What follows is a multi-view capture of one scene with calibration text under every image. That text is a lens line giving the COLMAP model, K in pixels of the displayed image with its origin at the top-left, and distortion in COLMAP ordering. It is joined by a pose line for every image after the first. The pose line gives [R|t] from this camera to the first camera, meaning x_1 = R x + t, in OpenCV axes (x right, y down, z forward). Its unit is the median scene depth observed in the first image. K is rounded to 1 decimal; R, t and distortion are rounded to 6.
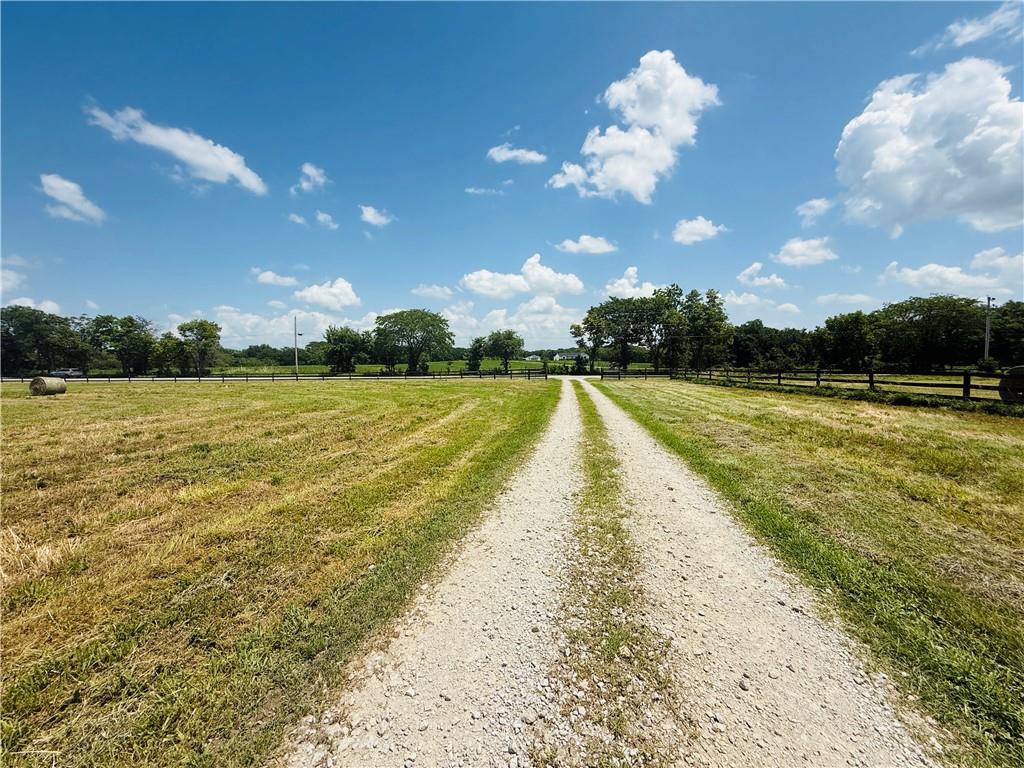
lens RADIAL K [[414.7, 0, 514.0], [0, 414.7, 389.2], [0, 0, 1]] dist [-0.004354, 0.000330]
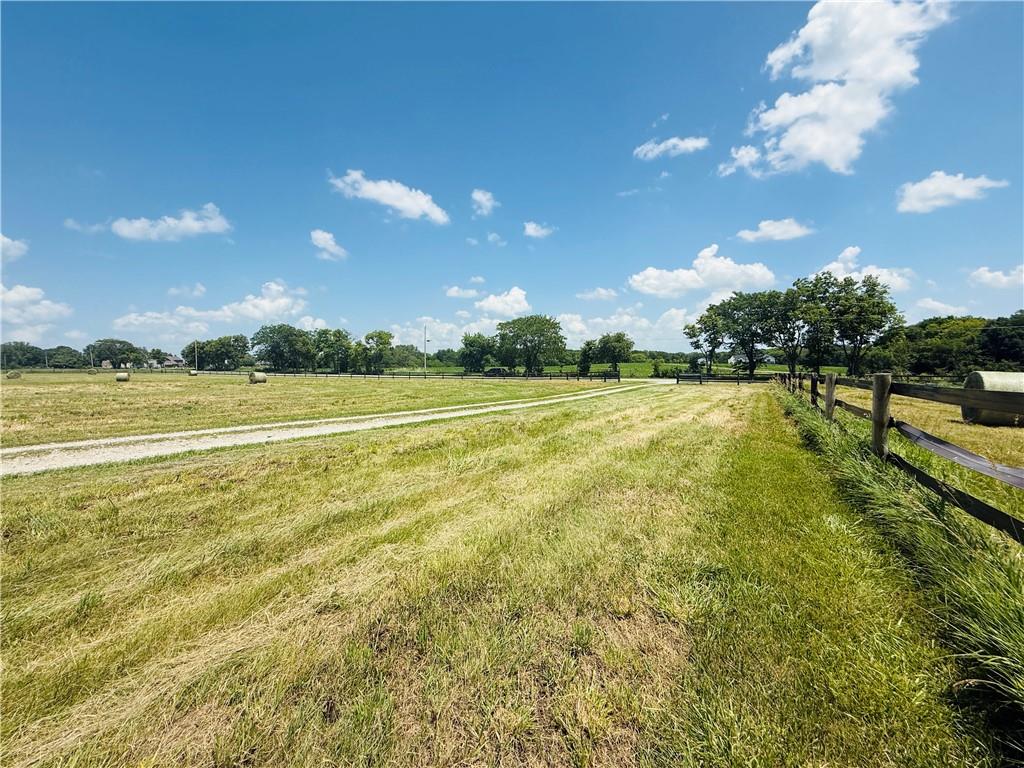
lens RADIAL K [[414.7, 0, 504.8], [0, 414.7, 376.2], [0, 0, 1]] dist [-0.004354, 0.000330]
pose [[0.909362, 0.017970, -0.415618, 0.128603], [-0.033341, 0.999001, -0.029755, -0.000097], [0.414668, 0.040915, 0.909053, -0.003081]]
